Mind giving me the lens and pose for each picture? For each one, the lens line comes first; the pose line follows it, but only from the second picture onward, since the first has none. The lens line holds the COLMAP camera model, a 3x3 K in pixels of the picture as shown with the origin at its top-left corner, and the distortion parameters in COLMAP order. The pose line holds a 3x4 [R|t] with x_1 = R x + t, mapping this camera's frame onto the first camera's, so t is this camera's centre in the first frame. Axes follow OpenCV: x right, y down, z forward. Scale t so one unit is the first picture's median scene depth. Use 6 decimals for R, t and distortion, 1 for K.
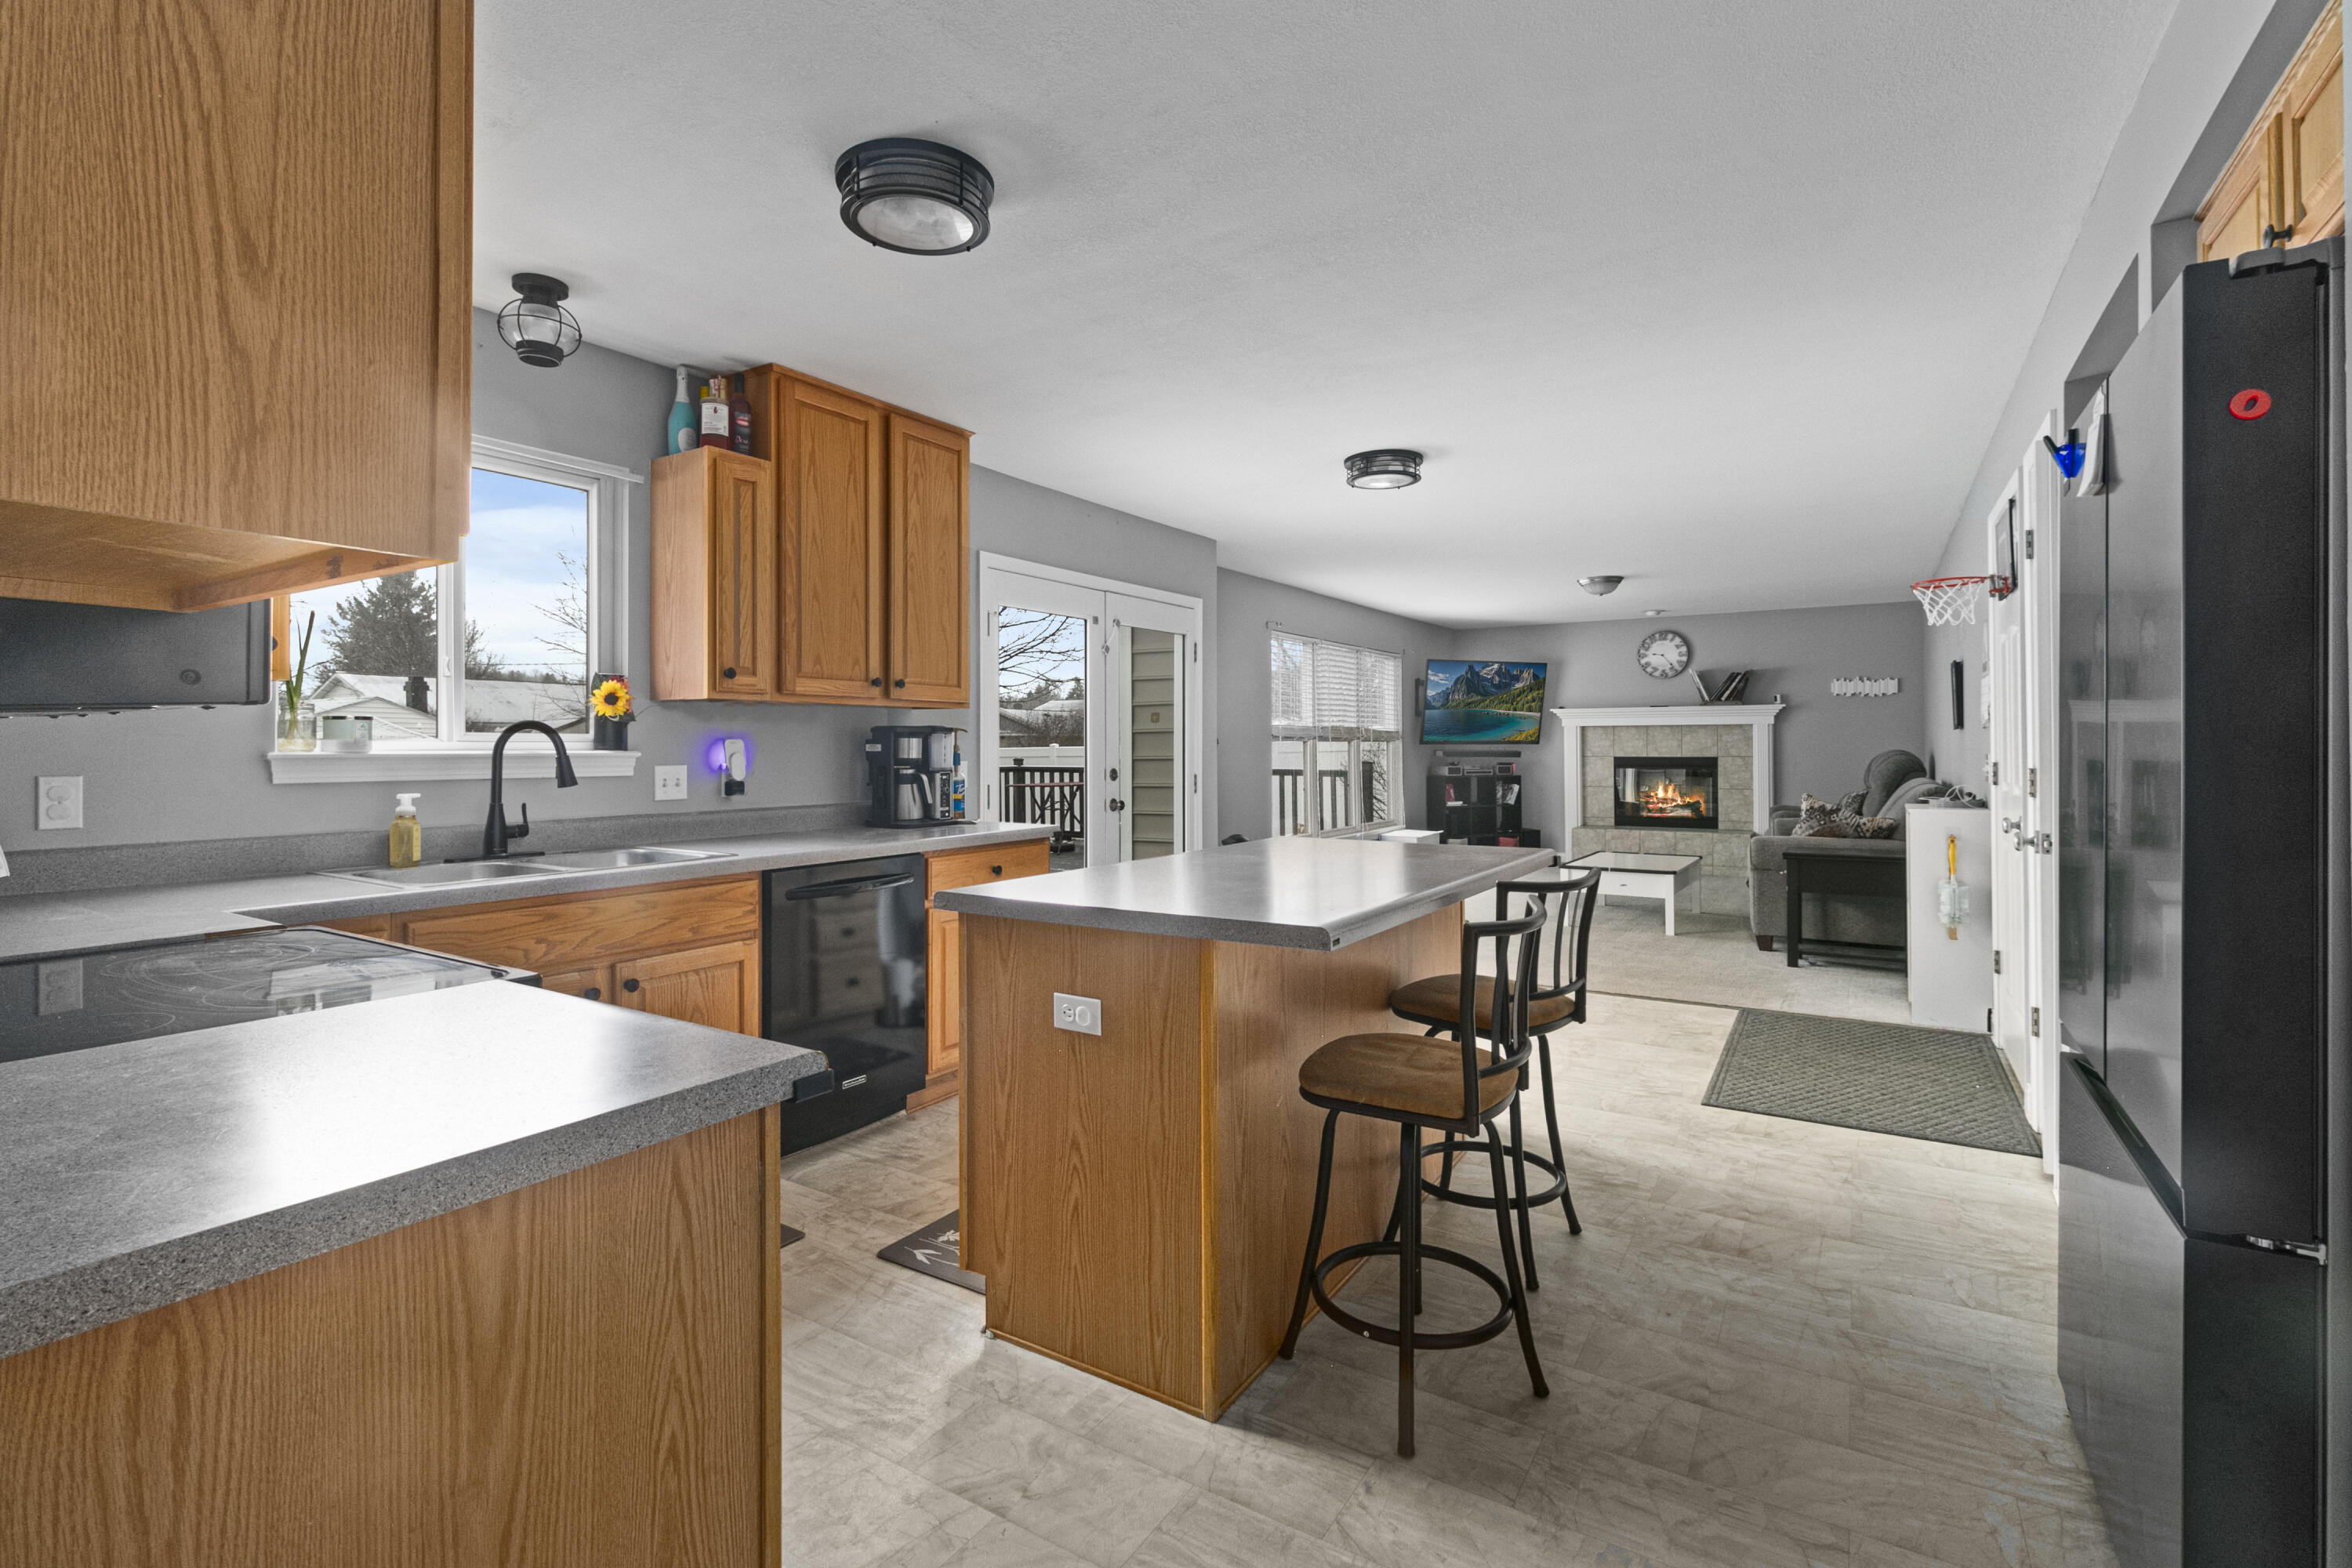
lens RADIAL K [[1068.6, 0, 1158.8], [0, 1068.6, 737.3], [0, 0, 1]] dist [0.000678, 0.000197]
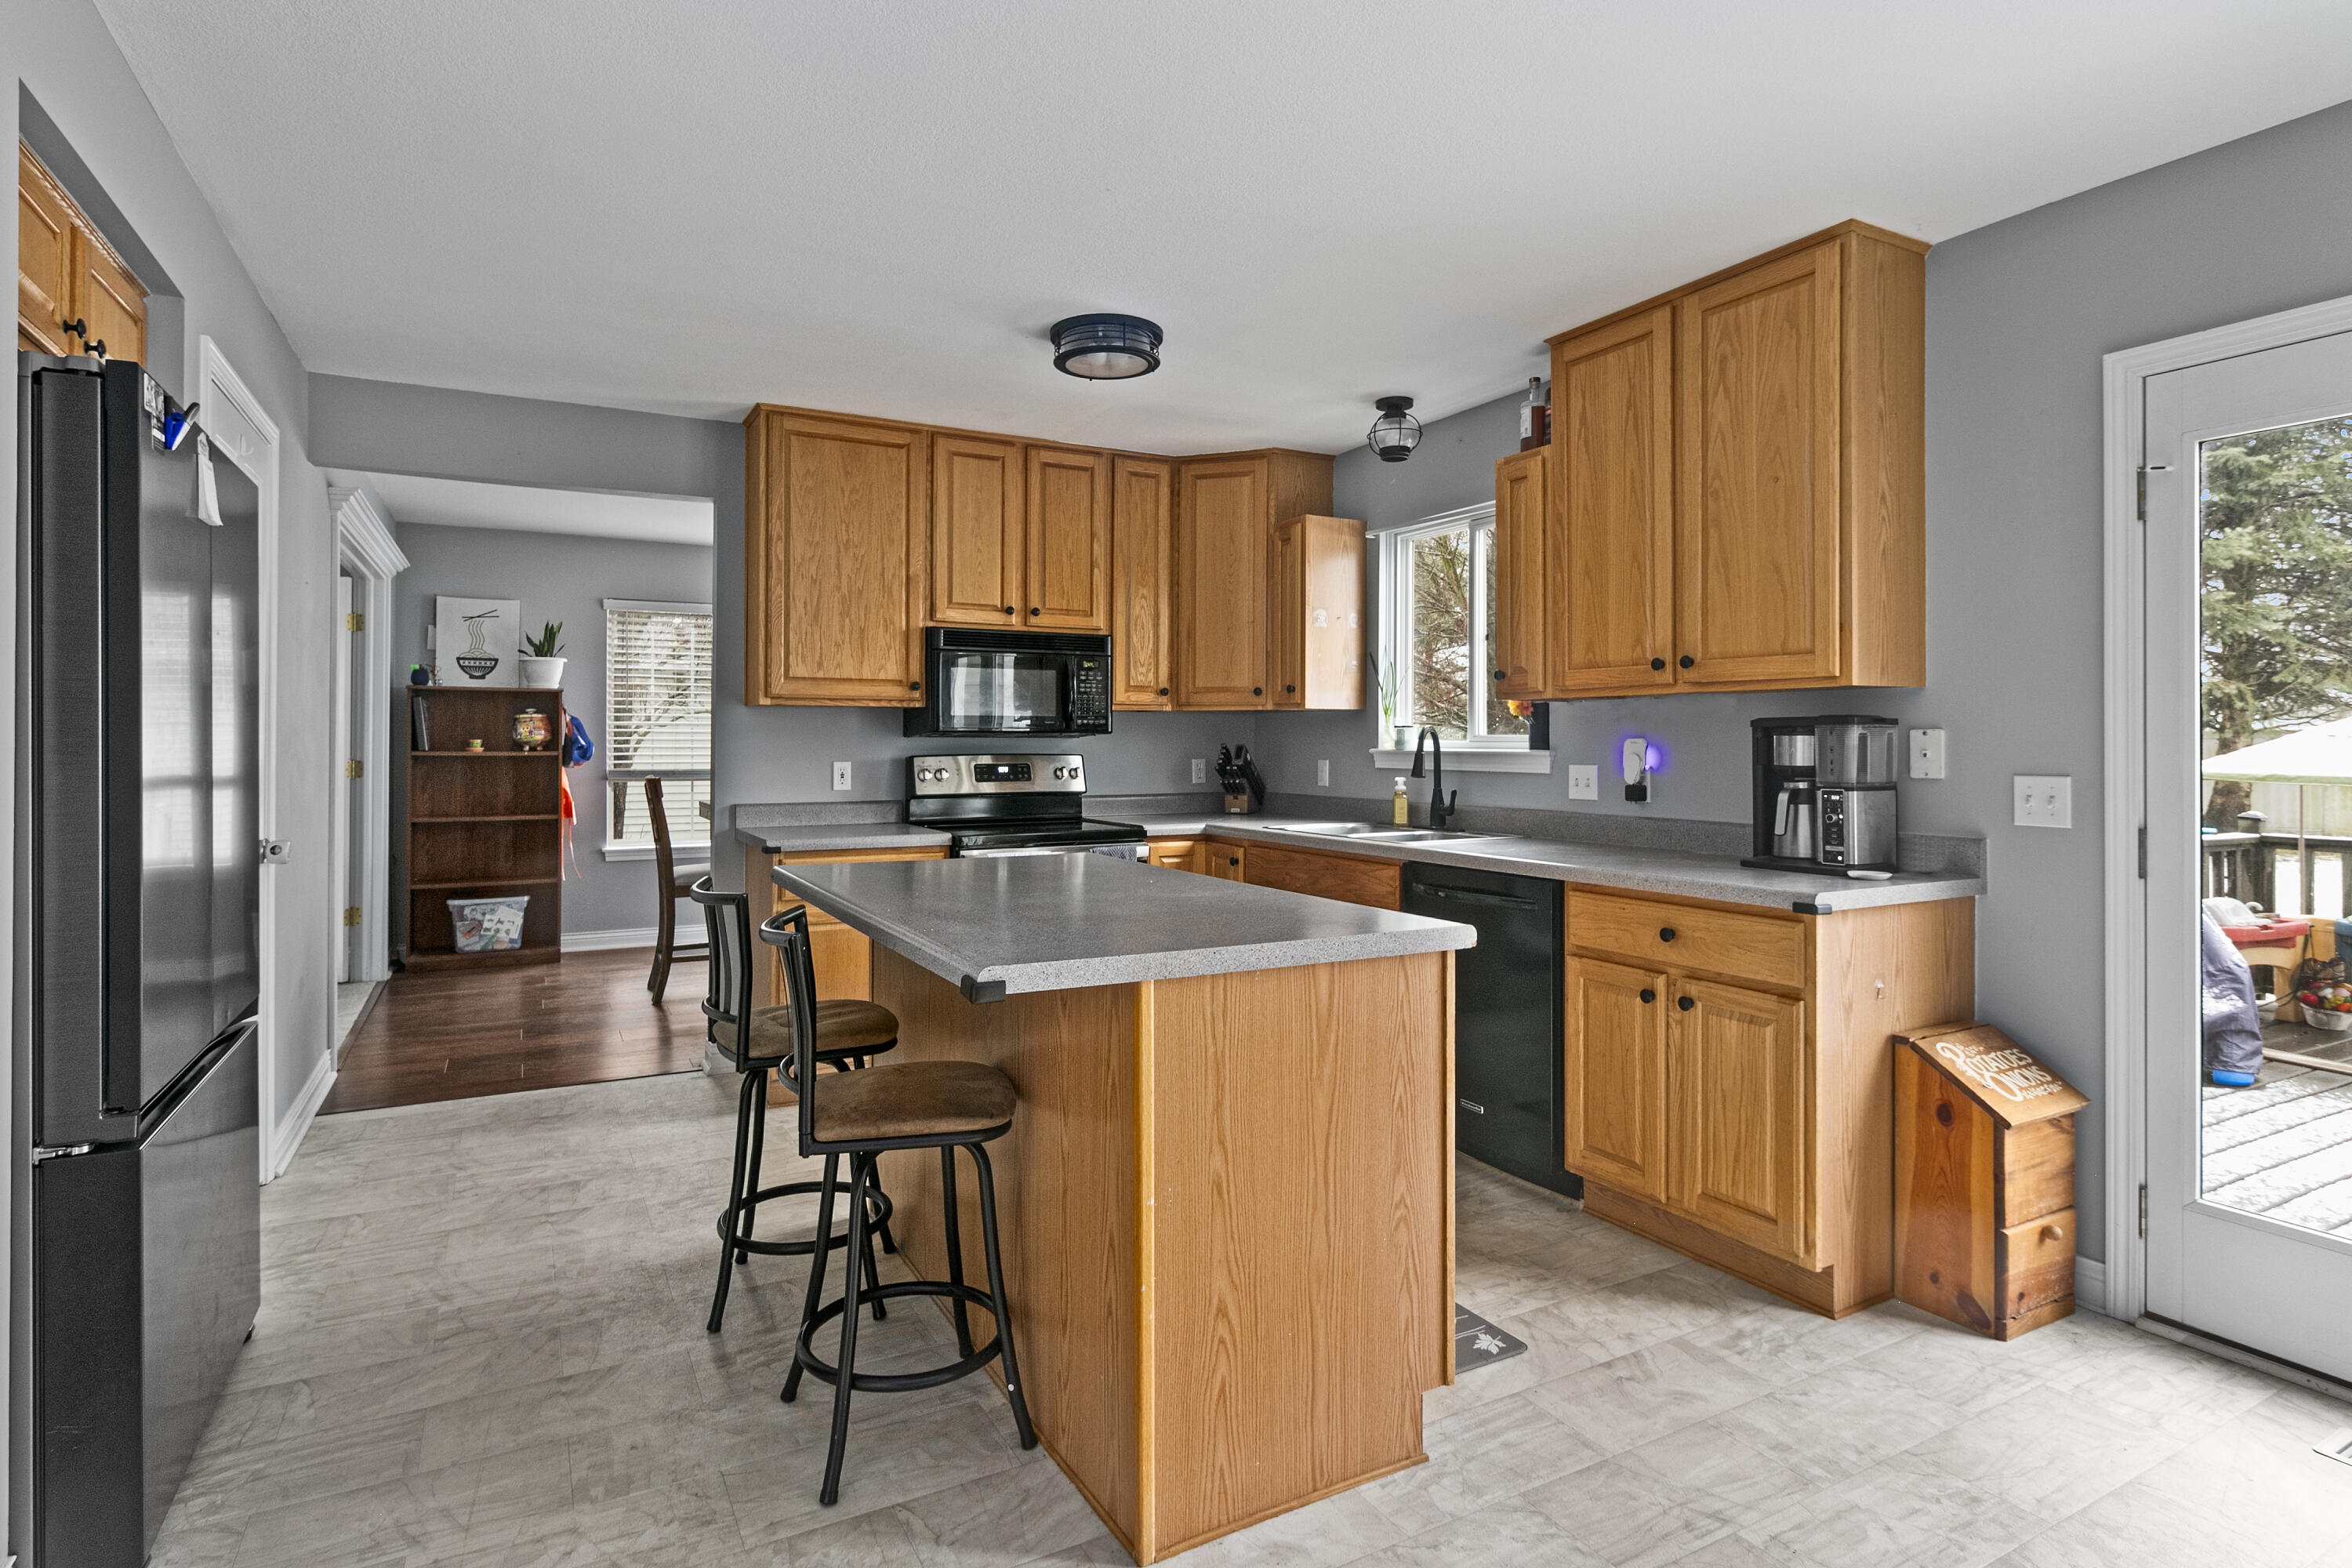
lens RADIAL K [[1219.0, 0, 1171.1], [0, 1219.0, 741.3], [0, 0, 1]] dist [-0.002249, -0.000146]
pose [[-0.480404, 0.001168, -0.877047, 0.316769], [0.007773, 0.999966, -0.002926, 0.001792], [0.877013, -0.008223, -0.480397, 0.524262]]
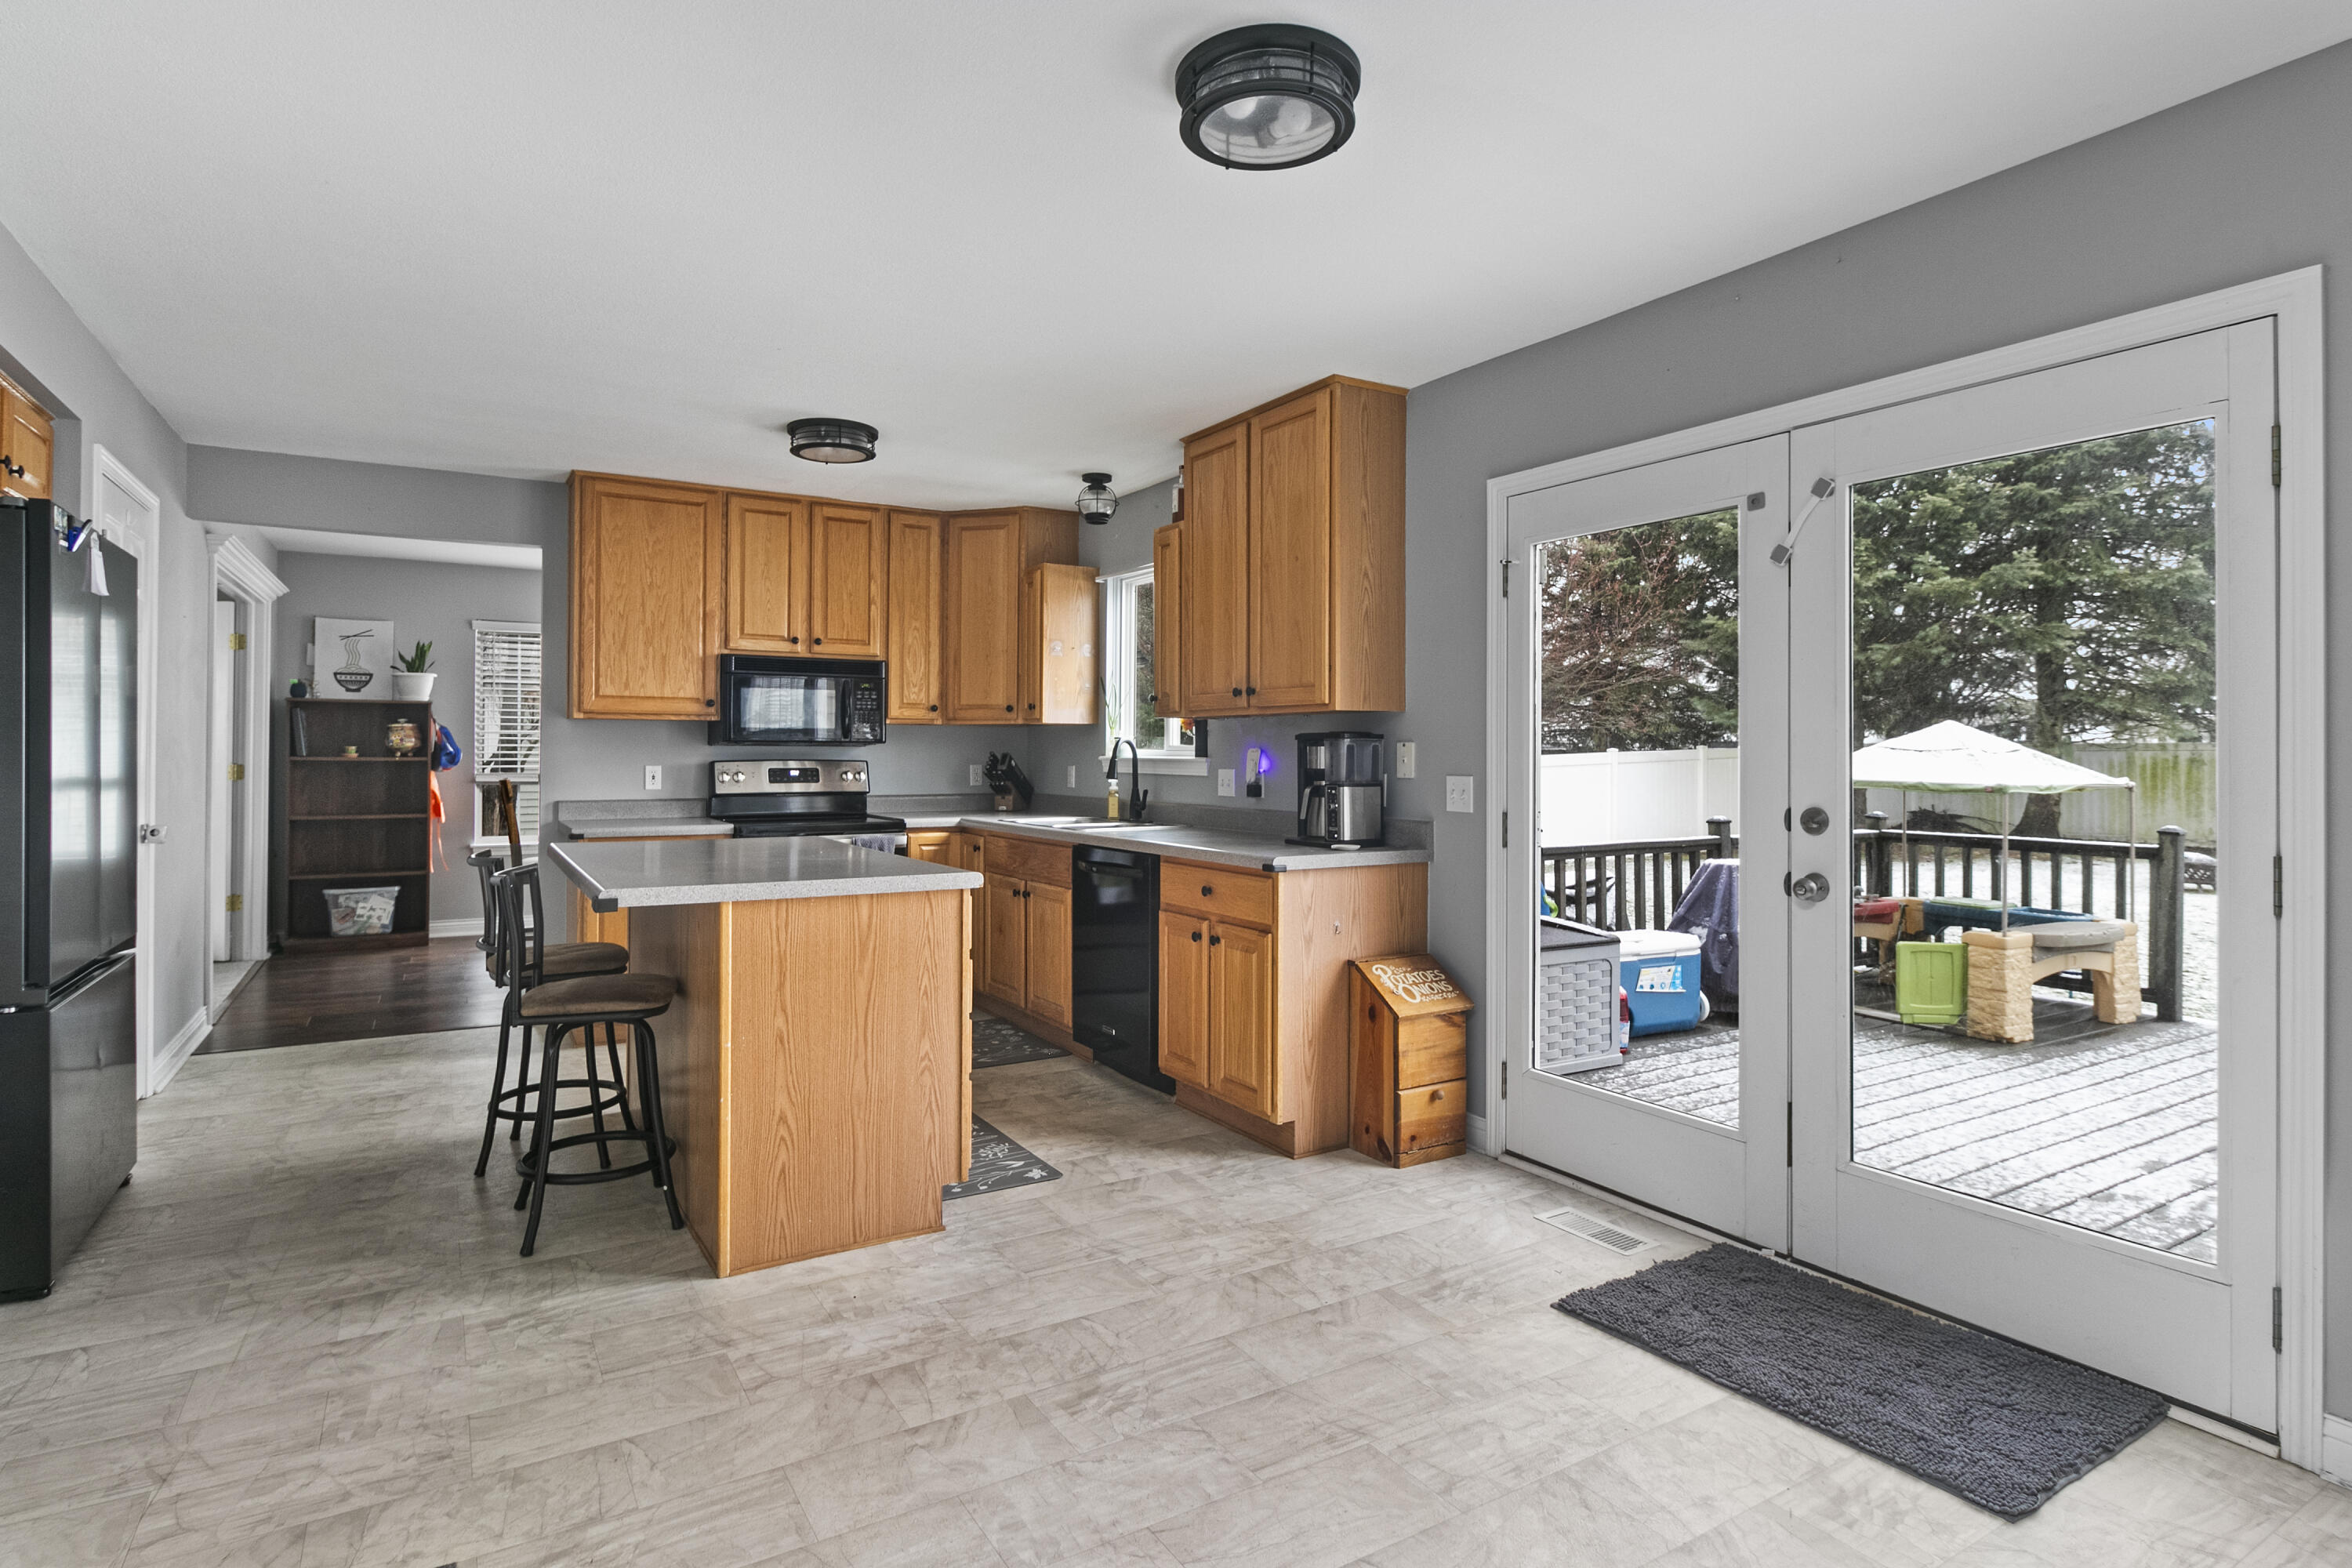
lens RADIAL K [[1230.1, 0, 1176.7], [0, 1230.1, 750.6], [0, 0, 1]] dist [-0.000729, -0.000848]
pose [[-0.437122, -0.000528, -0.899402, 0.384479], [0.004596, 0.999985, -0.002821, 0.003361], [0.899391, -0.005367, -0.437113, 0.687506]]
